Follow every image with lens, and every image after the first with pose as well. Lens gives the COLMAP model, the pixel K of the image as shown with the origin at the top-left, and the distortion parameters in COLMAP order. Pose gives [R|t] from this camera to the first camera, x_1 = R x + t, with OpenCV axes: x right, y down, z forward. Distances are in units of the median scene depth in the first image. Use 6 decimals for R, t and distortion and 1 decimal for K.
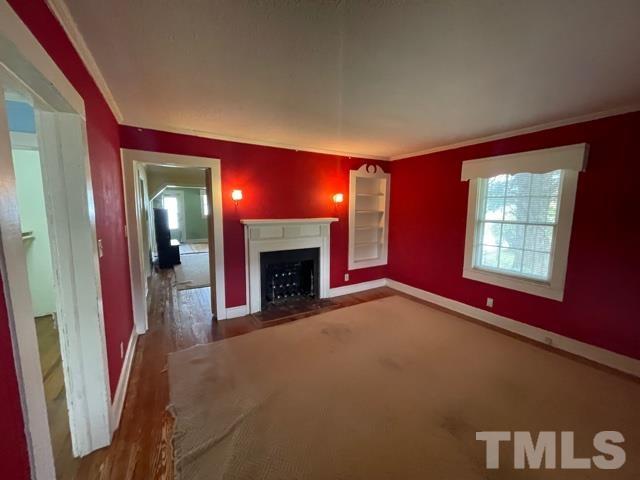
lens RADIAL K [[259.7, 0, 324.0], [0, 259.7, 233.6], [0, 0, 1]] dist [0.004045, 0.000122]
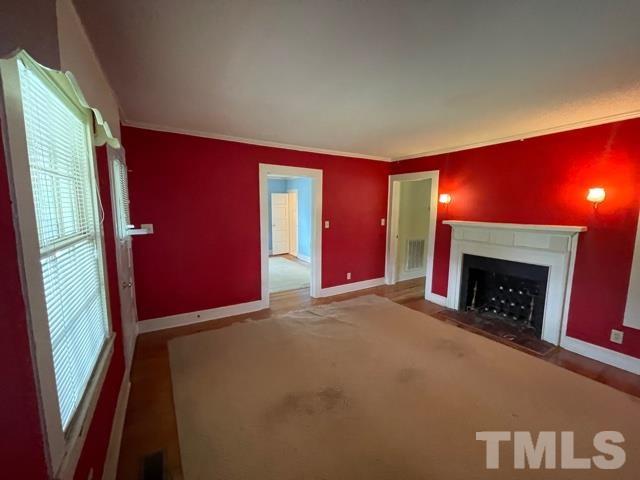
lens RADIAL K [[259.7, 0, 317.9], [0, 259.7, 237.8], [0, 0, 1]] dist [0.004045, 0.000122]
pose [[-0.004523, 0.106490, -0.994304, 0.749942], [-0.112144, 0.987987, 0.106323, -0.032370], [0.993682, 0.111986, 0.007473, 0.406474]]
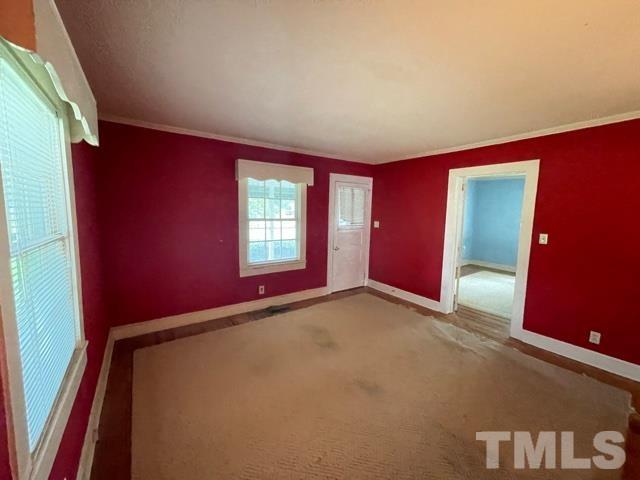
lens RADIAL K [[259.7, 0, 319.0], [0, 259.7, 236.9], [0, 0, 1]] dist [0.004045, 0.000122]
pose [[-0.996762, -0.025632, -0.076210, 0.325635], [-0.041559, 0.975639, 0.215410, -0.116760], [0.068832, 0.217880, -0.973545, 1.147465]]
